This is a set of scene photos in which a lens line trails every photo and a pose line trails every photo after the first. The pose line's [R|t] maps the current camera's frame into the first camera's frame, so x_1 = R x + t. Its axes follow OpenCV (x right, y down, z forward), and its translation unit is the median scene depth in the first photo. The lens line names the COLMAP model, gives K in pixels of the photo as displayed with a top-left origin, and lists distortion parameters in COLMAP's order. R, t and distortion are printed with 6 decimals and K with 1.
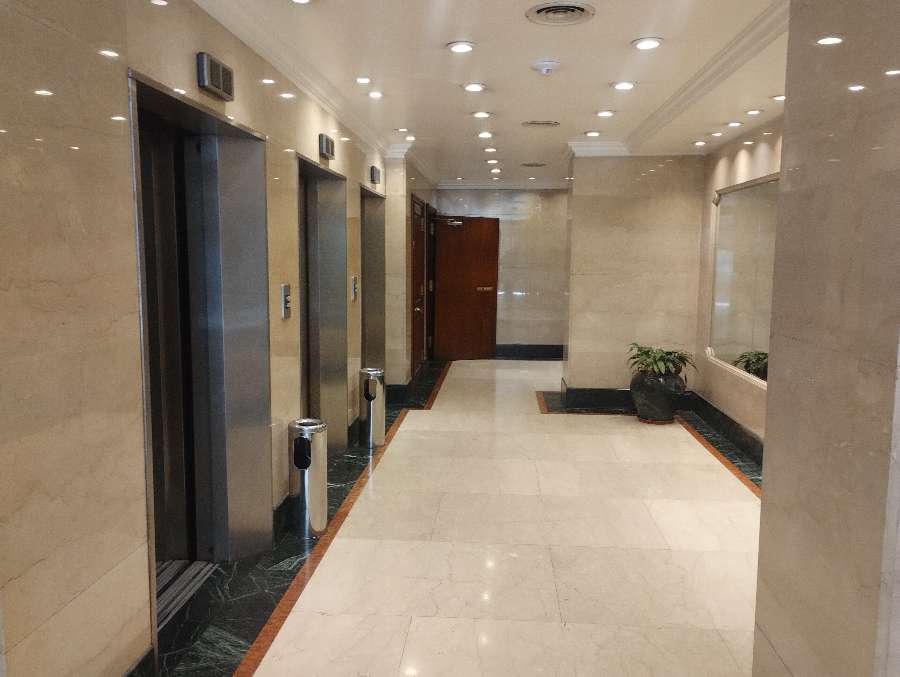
lens RADIAL K [[737.8, 0, 450.0], [0, 737.8, 338.5], [0, 0, 1]] dist [0.017445, 0.000859]
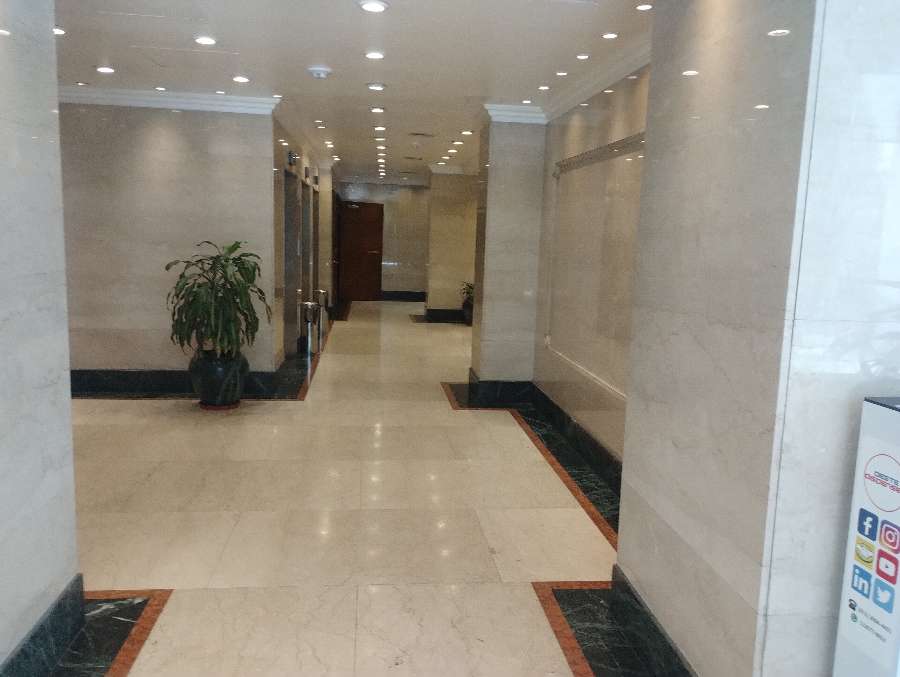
lens RADIAL K [[737.8, 0, 450.0], [0, 737.8, 338.5], [0, 0, 1]] dist [0.017445, 0.000859]
pose [[0.984316, -0.002144, 0.176403, -0.071506], [-0.004204, 0.999357, 0.035599, 0.060235], [-0.176366, -0.035782, 0.983674, -0.545702]]
